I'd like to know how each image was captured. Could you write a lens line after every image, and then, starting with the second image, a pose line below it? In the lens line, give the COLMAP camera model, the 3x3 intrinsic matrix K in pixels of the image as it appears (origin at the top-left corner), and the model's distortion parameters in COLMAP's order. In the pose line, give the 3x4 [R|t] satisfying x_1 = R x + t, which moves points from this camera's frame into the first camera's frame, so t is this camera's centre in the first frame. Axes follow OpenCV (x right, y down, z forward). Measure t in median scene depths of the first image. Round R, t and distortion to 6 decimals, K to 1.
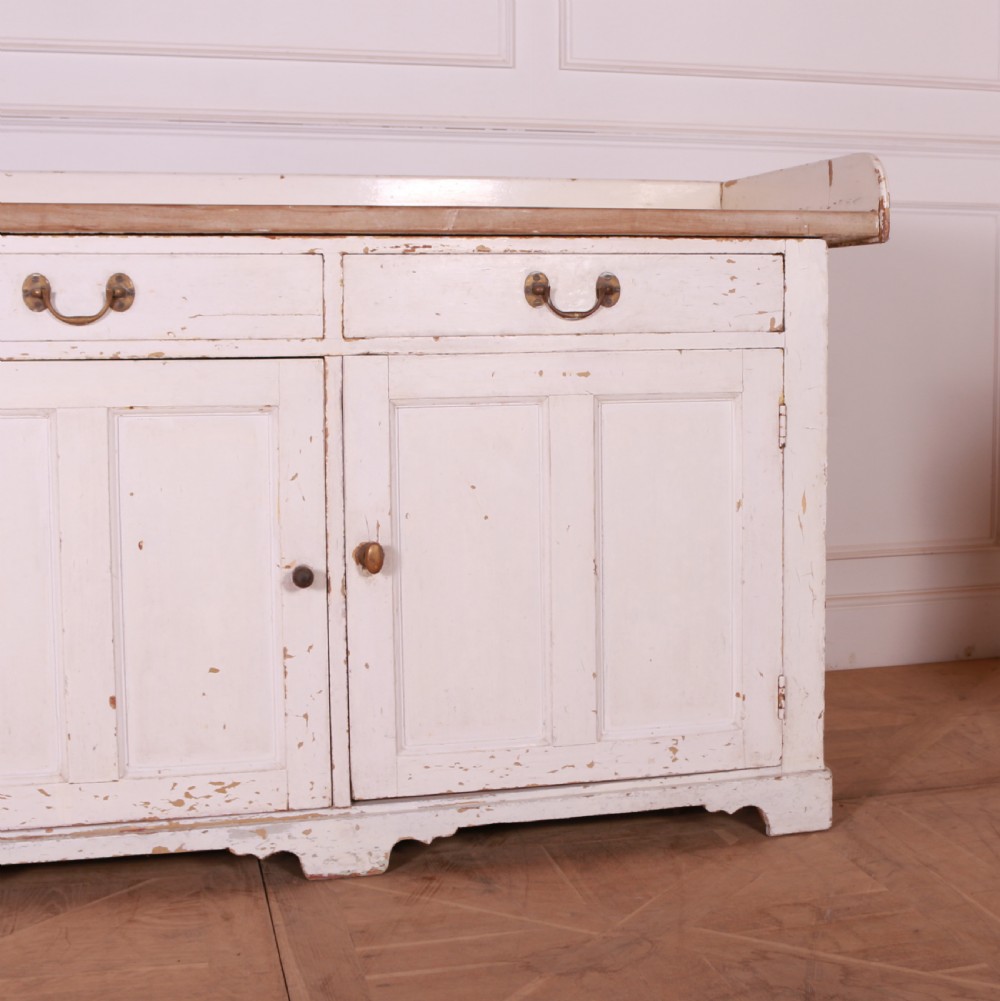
lens RADIAL K [[1612.9, 0, 613.8], [0, 1612.9, 464.0], [0, 0, 1]] dist [-0.151382, 0.113772]
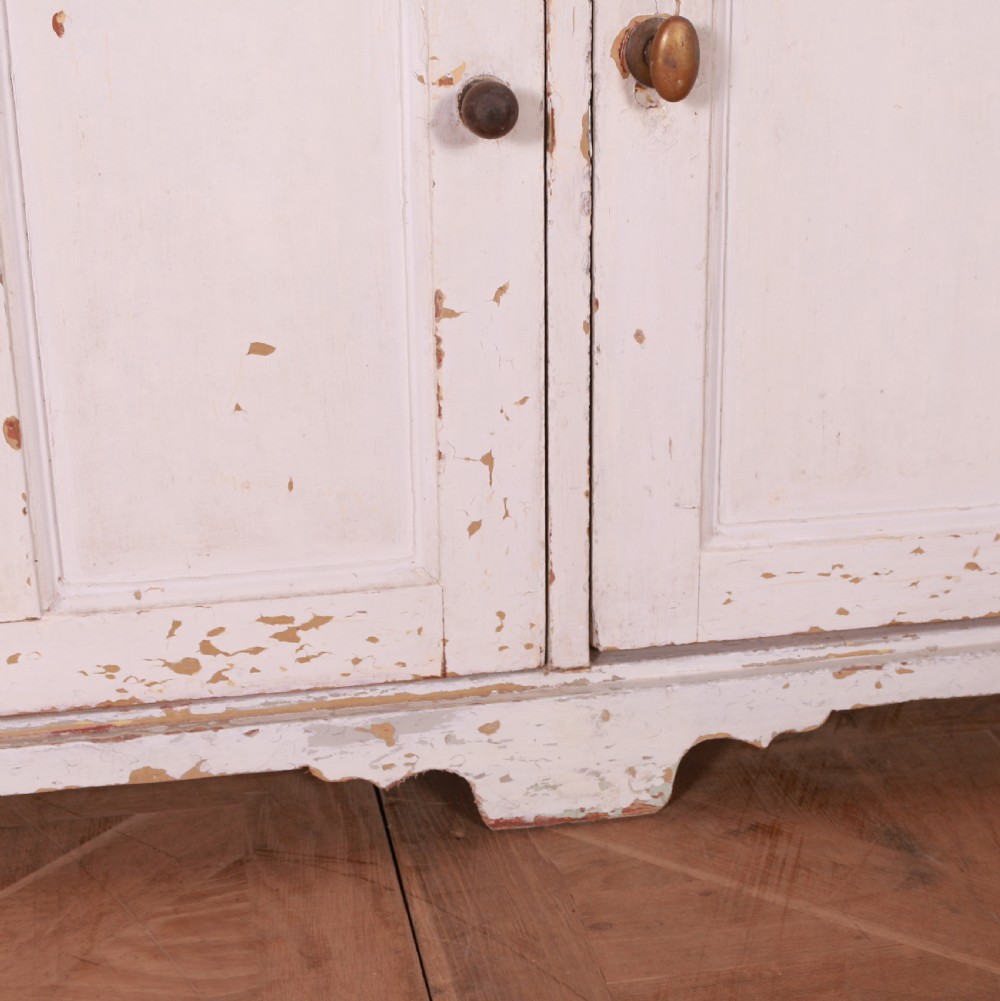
lens RADIAL K [[1894.9, 0, 502.8], [0, 1894.9, 629.8], [0, 0, 1]] dist [-0.132283, 0.140855]
pose [[0.995068, 0.032055, -0.093871, -0.143538], [0.000407, 0.945018, 0.327019, 0.041474], [0.099193, -0.325444, 0.940344, 0.537667]]
